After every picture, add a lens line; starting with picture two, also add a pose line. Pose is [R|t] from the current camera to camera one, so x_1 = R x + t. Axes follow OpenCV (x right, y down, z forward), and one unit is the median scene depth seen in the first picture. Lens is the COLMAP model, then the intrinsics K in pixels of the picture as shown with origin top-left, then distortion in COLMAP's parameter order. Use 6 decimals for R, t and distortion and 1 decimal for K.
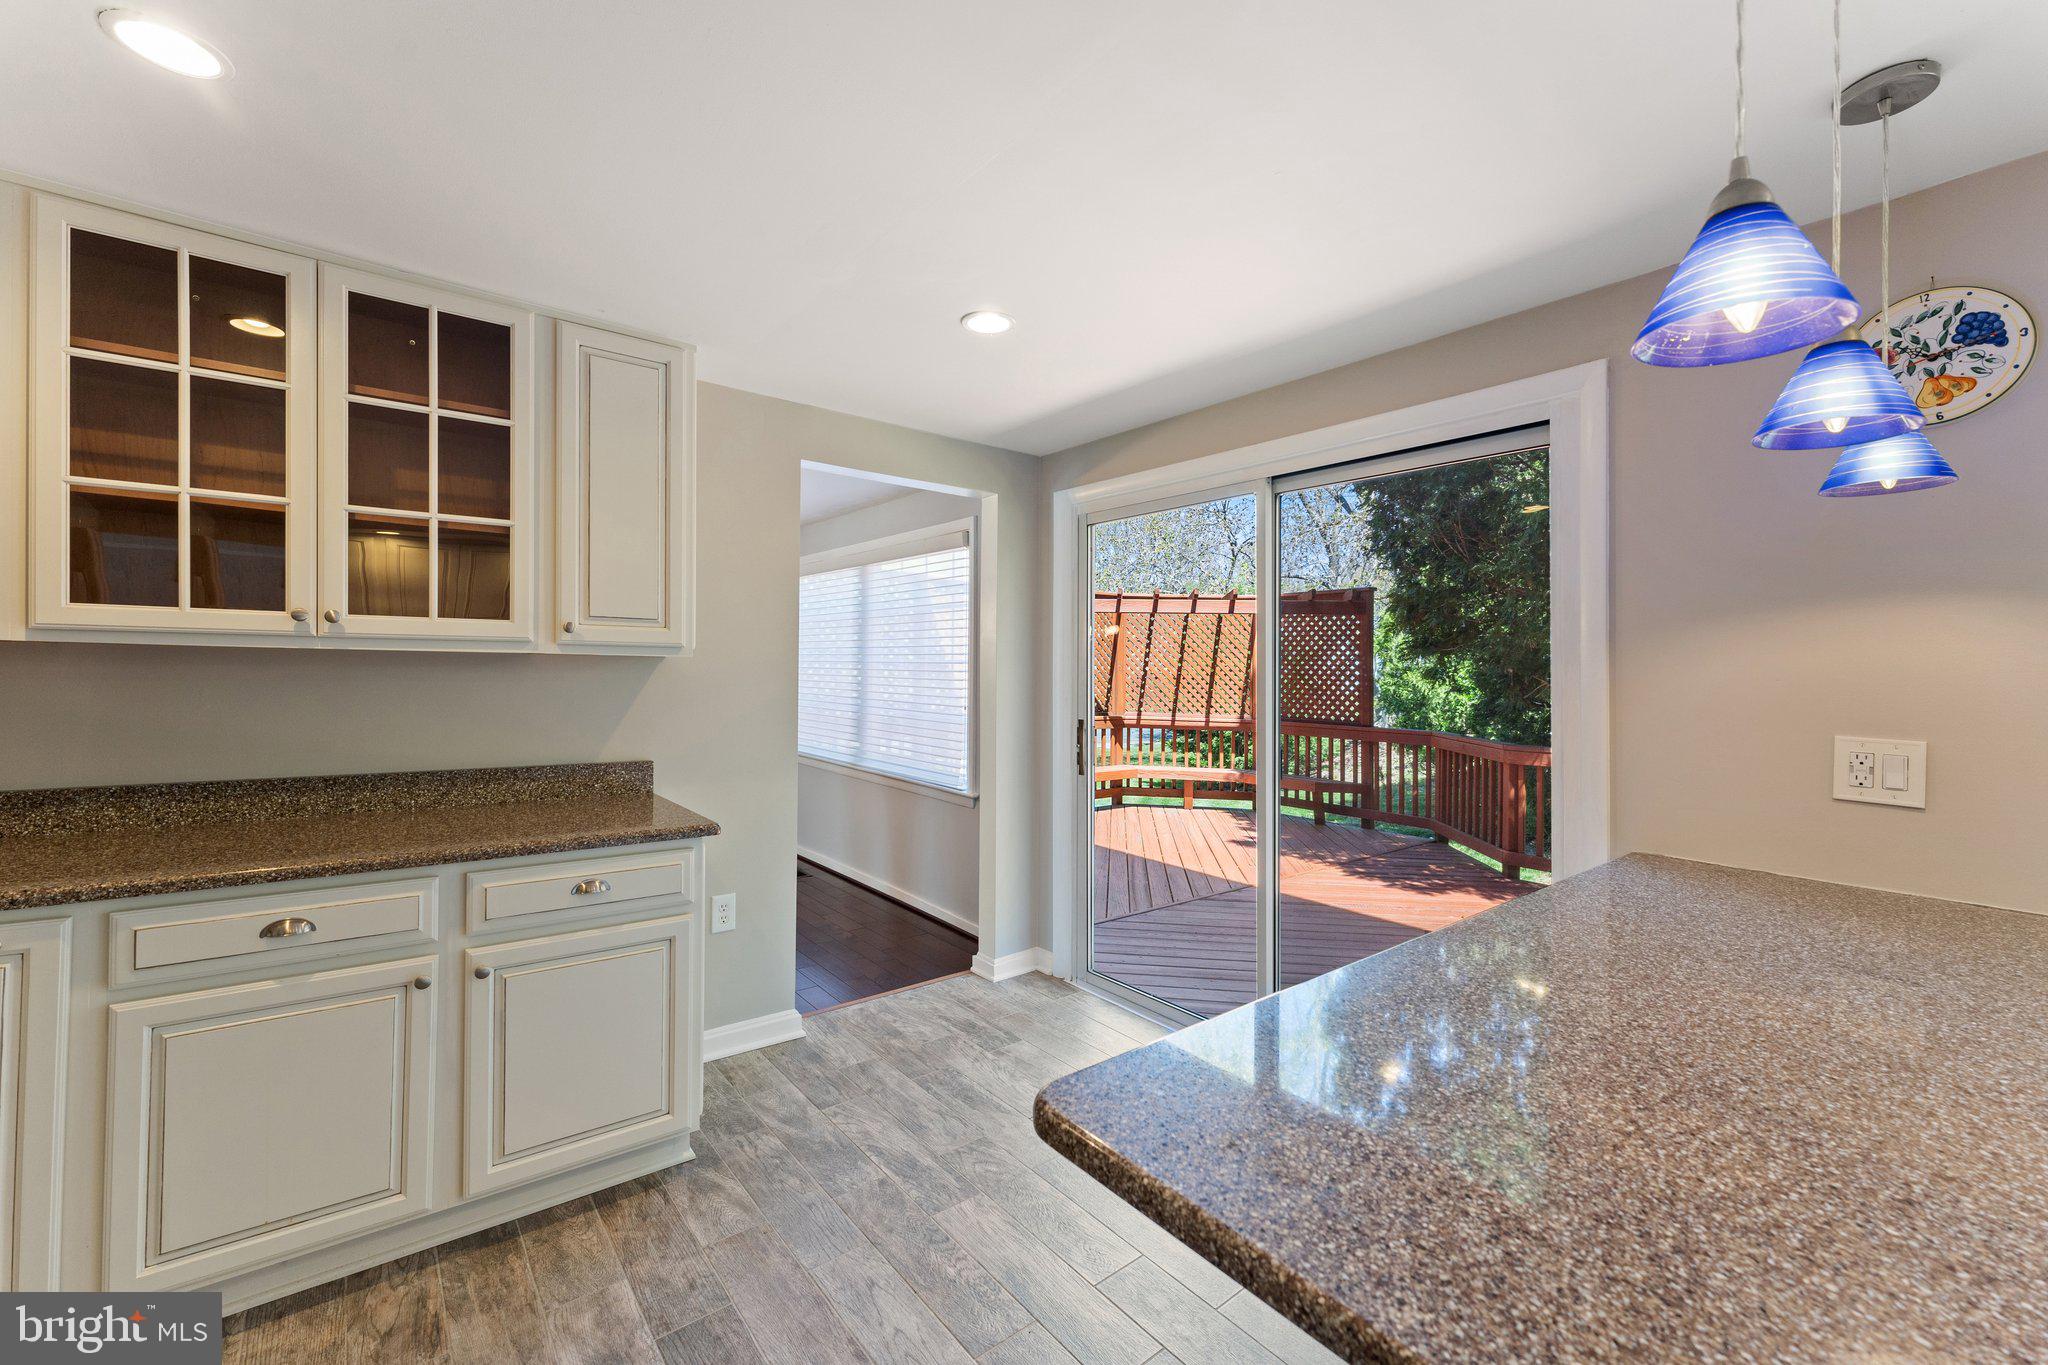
lens RADIAL K [[833.7, 0, 1026.5], [0, 833.7, 665.7], [0, 0, 1]] dist [0.001598, -0.000295]
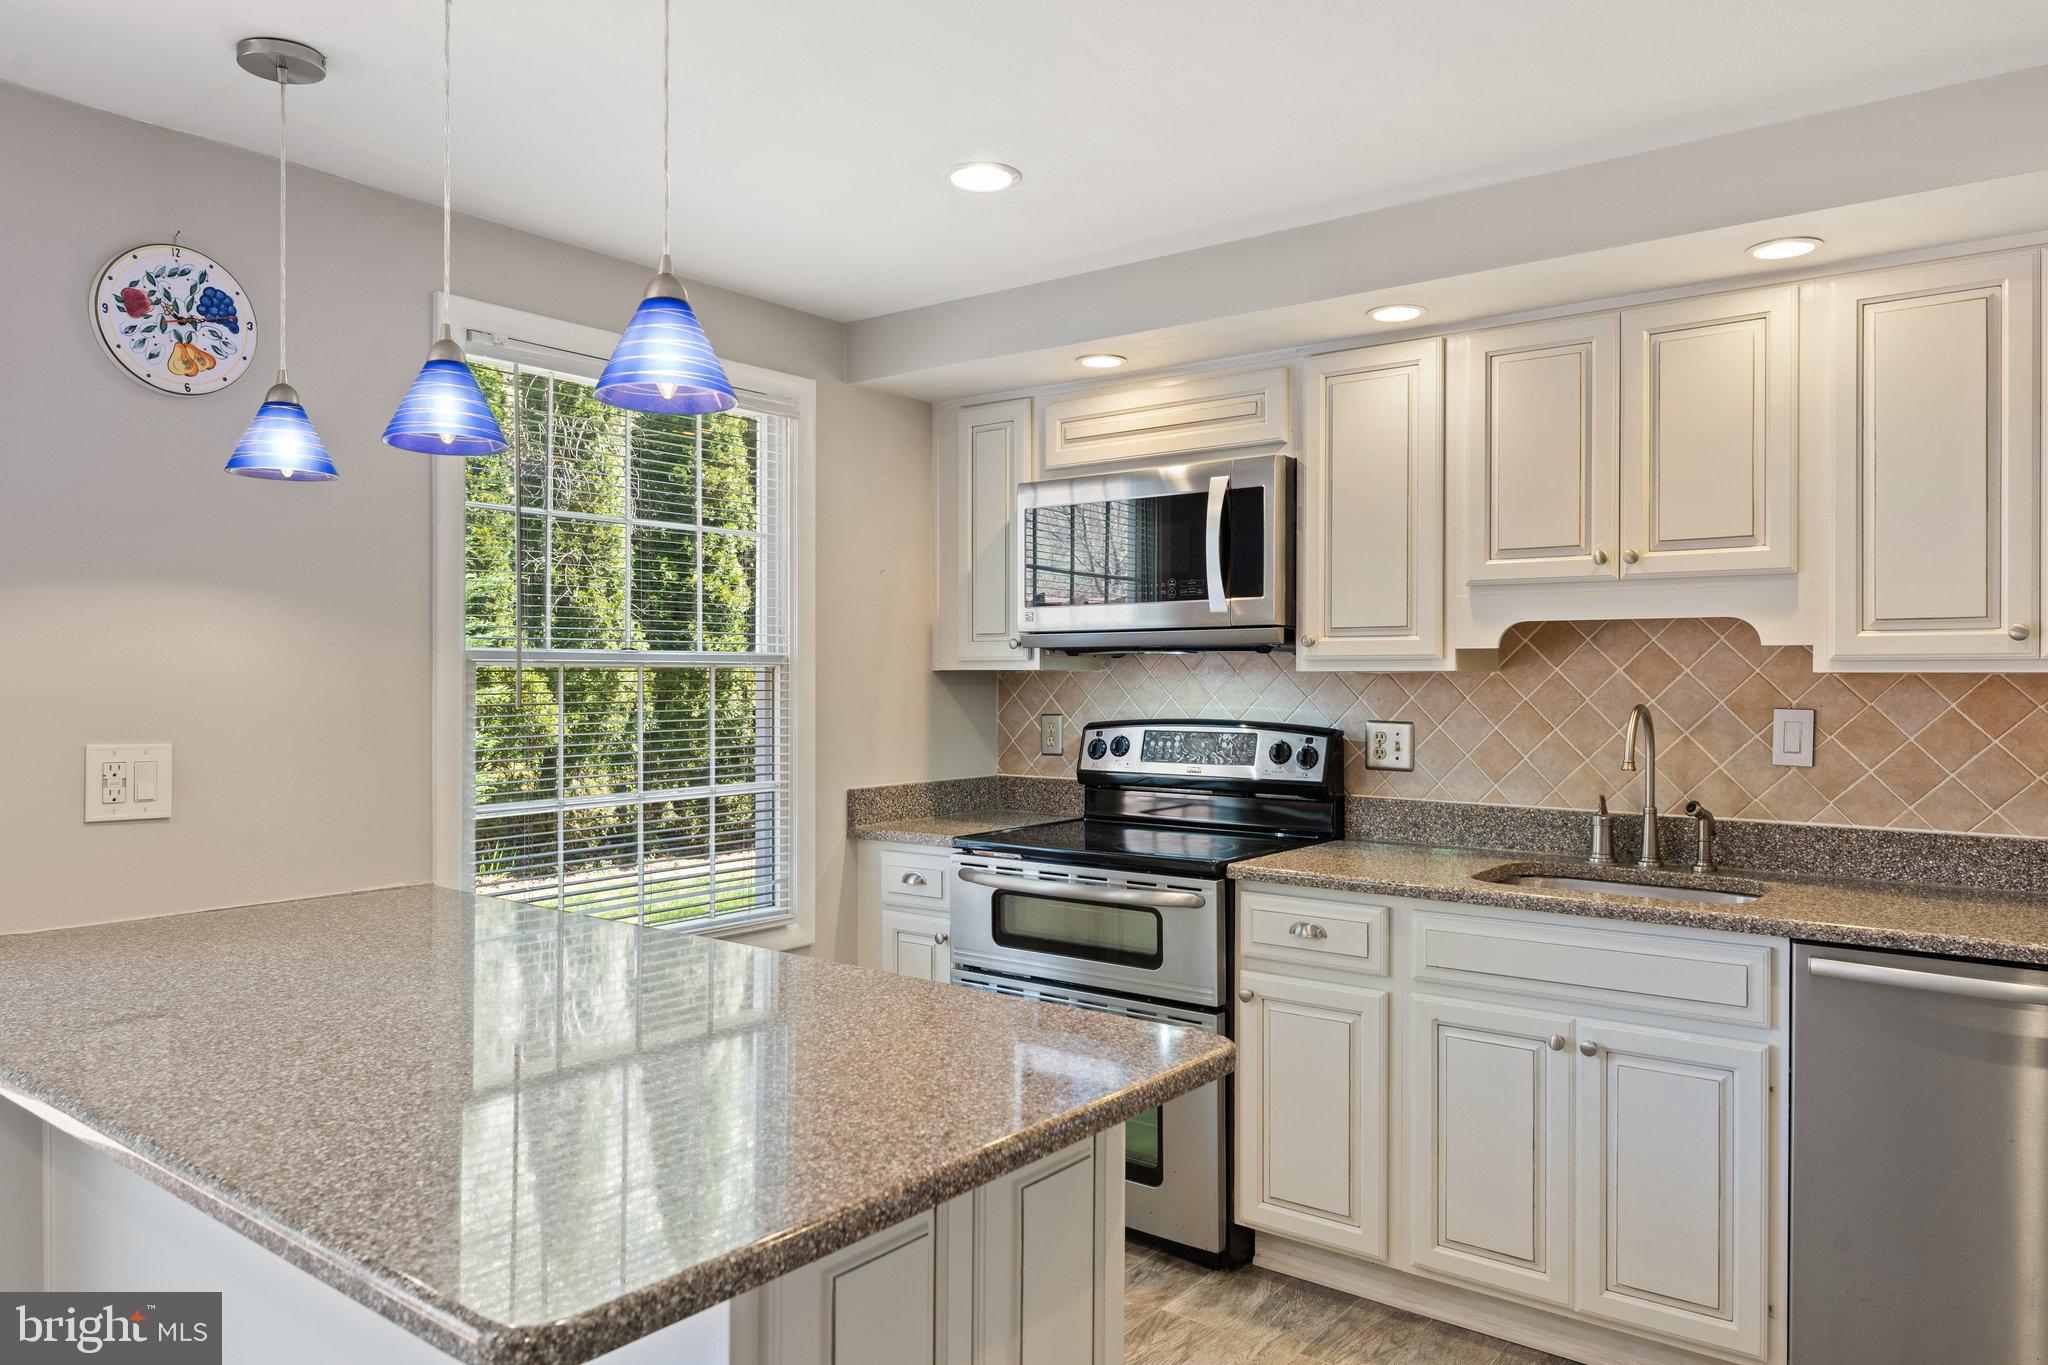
lens RADIAL K [[1363.6, 0, 1023.8], [0, 1363.6, 678.0], [0, 0, 1]] dist [-0.000671, -0.000611]
pose [[-0.243897, -0.014672, 0.969690, -0.590437], [-0.008447, 0.999880, 0.013004, -0.007121], [-0.969764, -0.005019, -0.243992, 0.474740]]
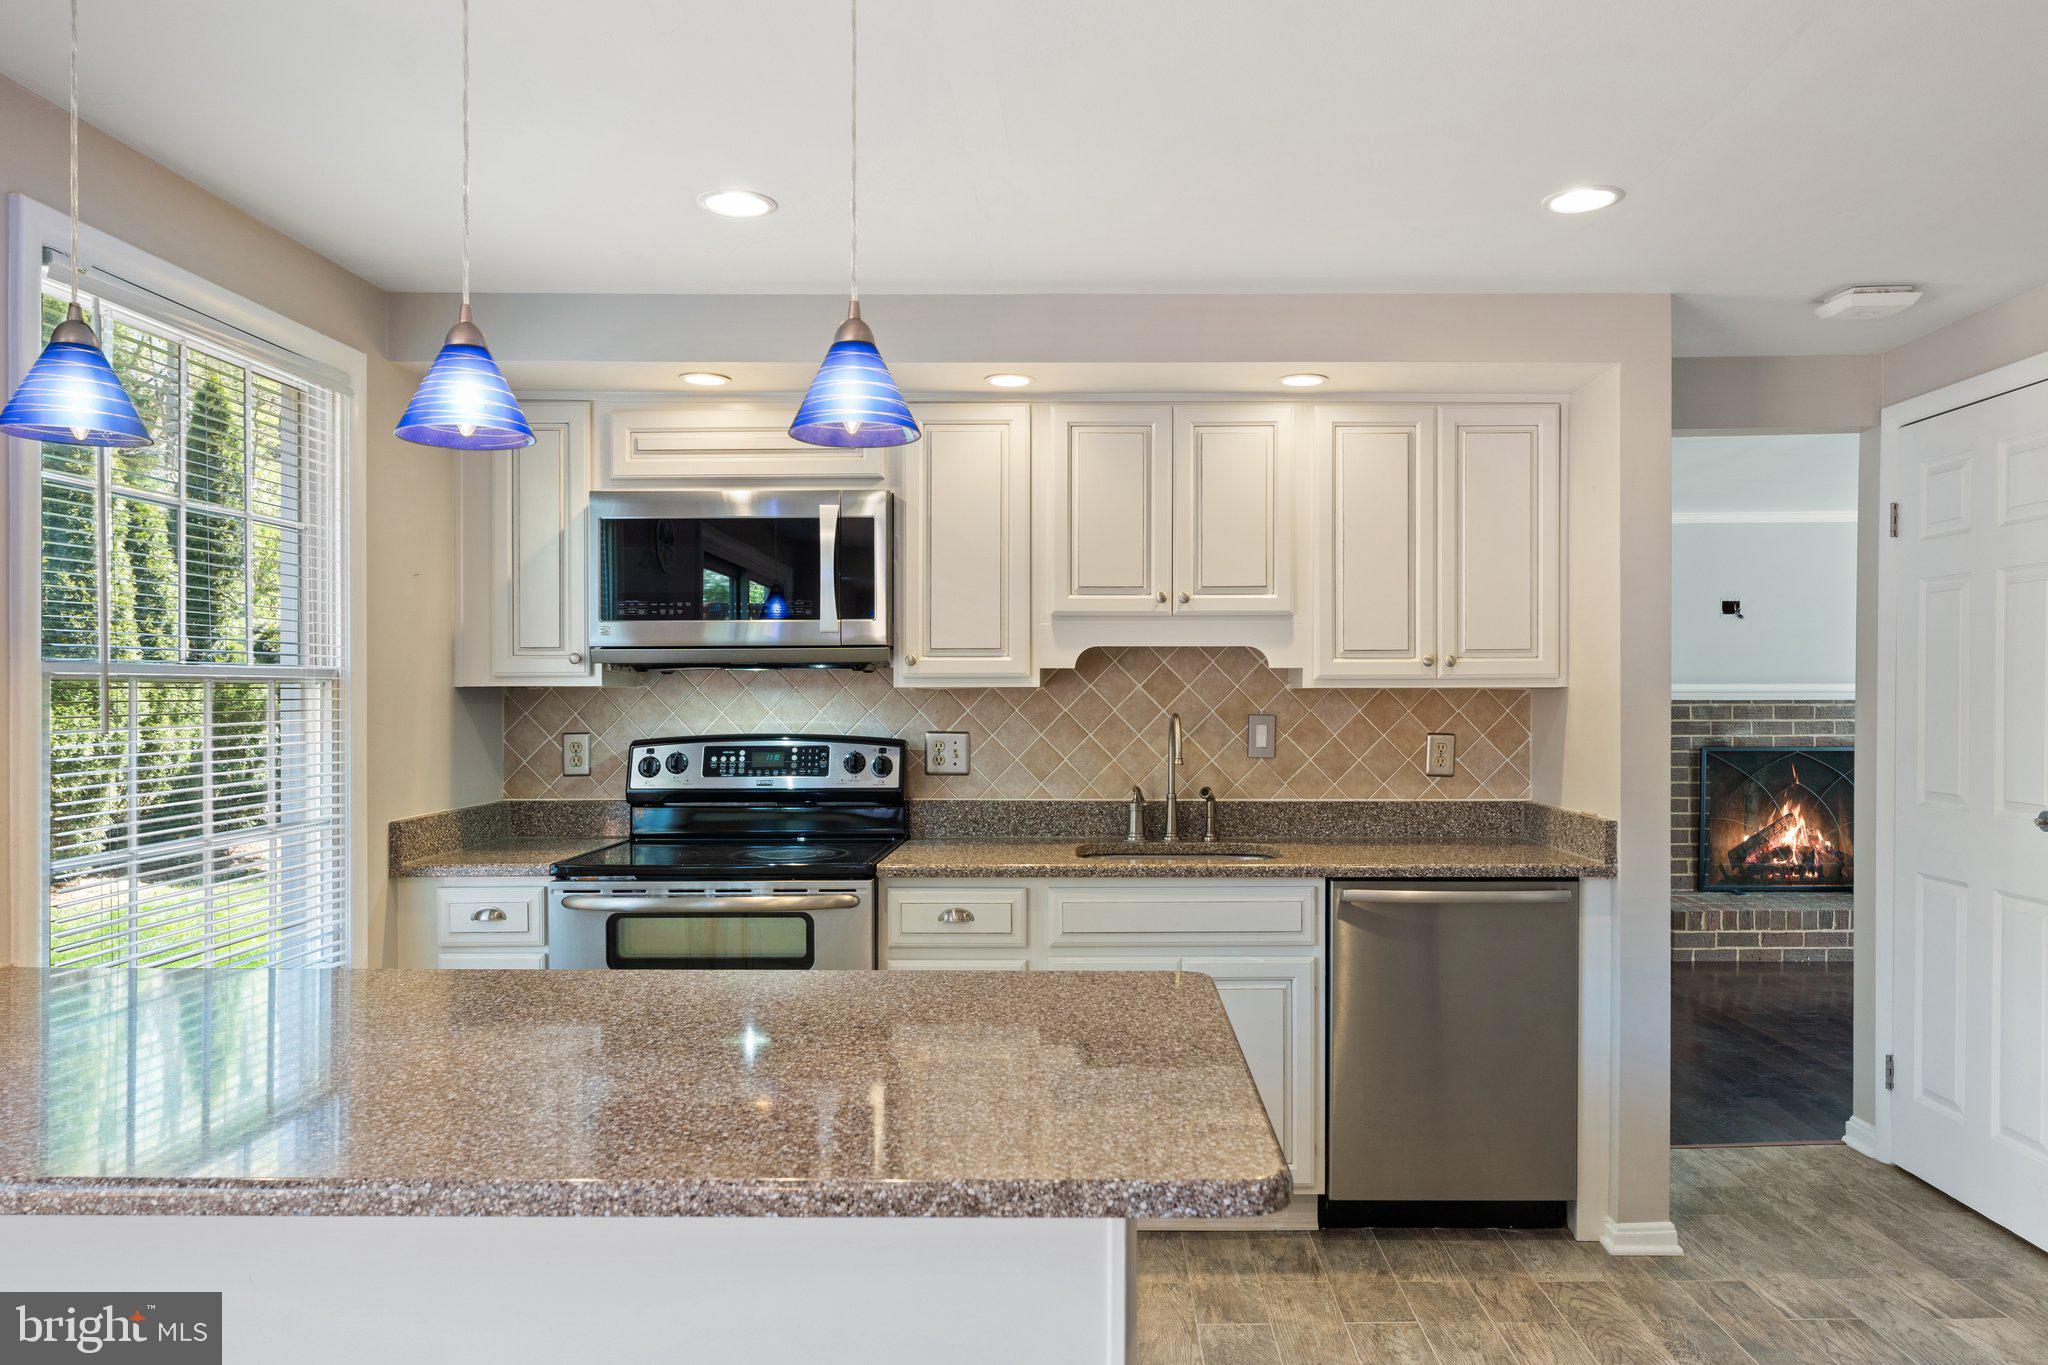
lens RADIAL K [[1417.0, 0, 1092.7], [0, 1417.0, 698.1], [0, 0, 1]] dist [-0.004591, 0.003548]
pose [[-0.787414, -0.014510, 0.616254, -0.390277], [-0.010846, 0.999894, 0.009685, -0.002392], [-0.616329, 0.000942, -0.787488, 1.270303]]
